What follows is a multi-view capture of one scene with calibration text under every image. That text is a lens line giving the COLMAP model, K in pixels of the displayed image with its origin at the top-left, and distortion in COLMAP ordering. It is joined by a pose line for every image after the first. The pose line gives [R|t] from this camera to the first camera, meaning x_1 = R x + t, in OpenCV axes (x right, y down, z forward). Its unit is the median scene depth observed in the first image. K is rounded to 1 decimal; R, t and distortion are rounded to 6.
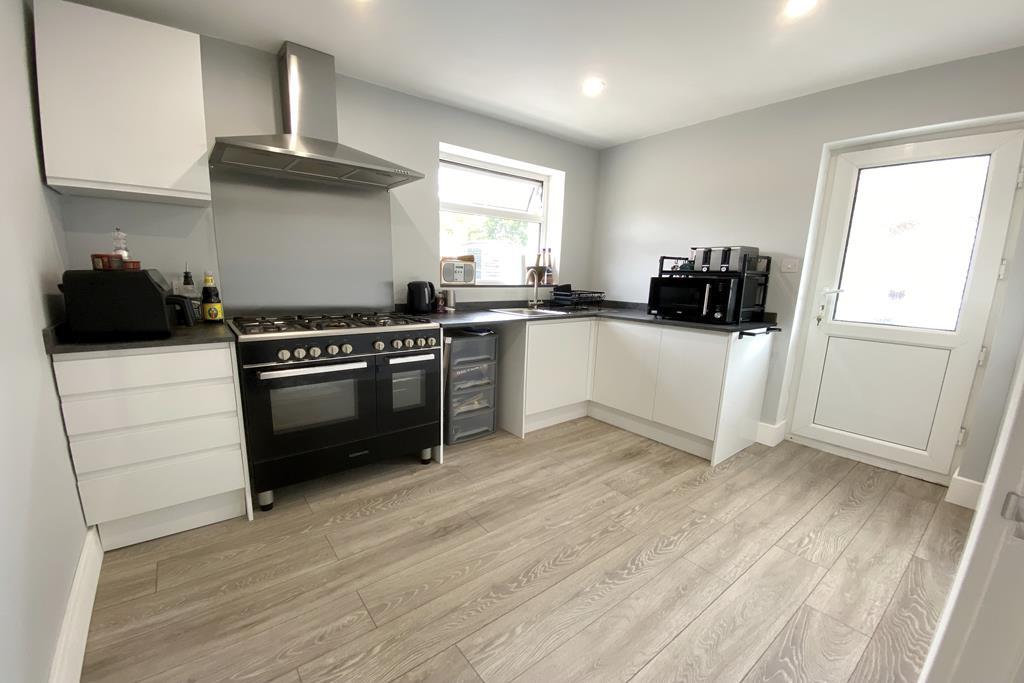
lens RADIAL K [[413.7, 0, 515.6], [0, 413.7, 342.2], [0, 0, 1]] dist [0.003366, -0.008581]
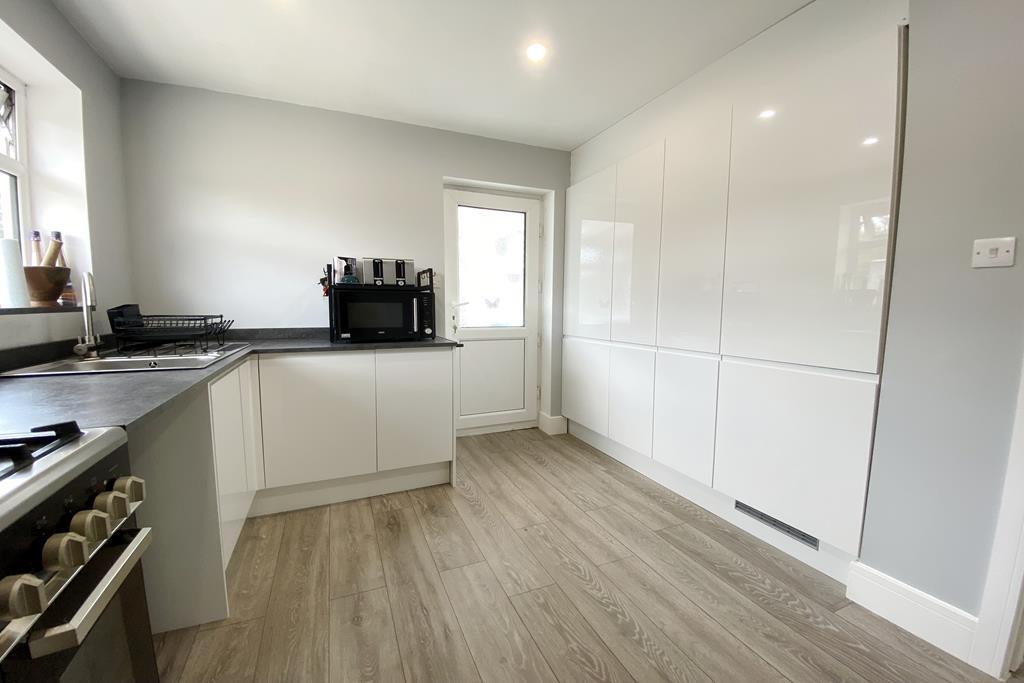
lens RADIAL K [[413.7, 0, 503.5], [0, 413.7, 340.5], [0, 0, 1]] dist [0.003366, -0.008581]
pose [[0.271655, -0.112592, 0.955786, -0.409301], [0.161637, 0.984363, 0.070018, -0.091031], [-0.948724, 0.135470, 0.285607, 0.638033]]
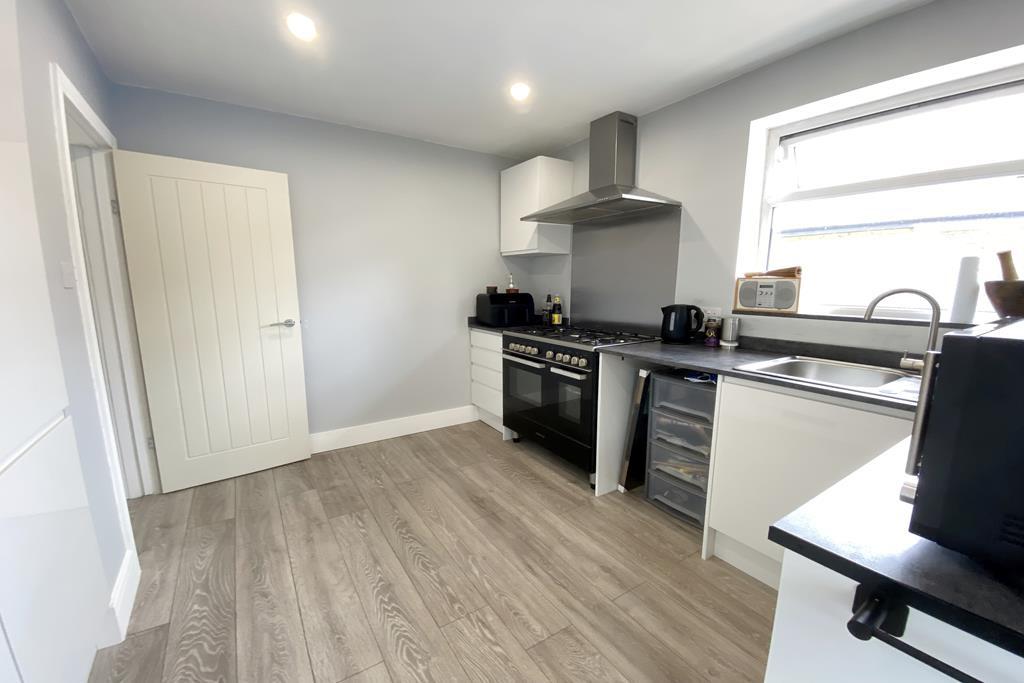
lens RADIAL K [[413.7, 0, 502.0], [0, 413.7, 351.7], [0, 0, 1]] dist [0.003366, -0.008581]
pose [[-0.099671, 0.146590, -0.984163, 0.788346], [-0.166600, 0.972667, 0.161750, -0.155511], [0.980974, 0.180083, -0.072524, 0.871988]]
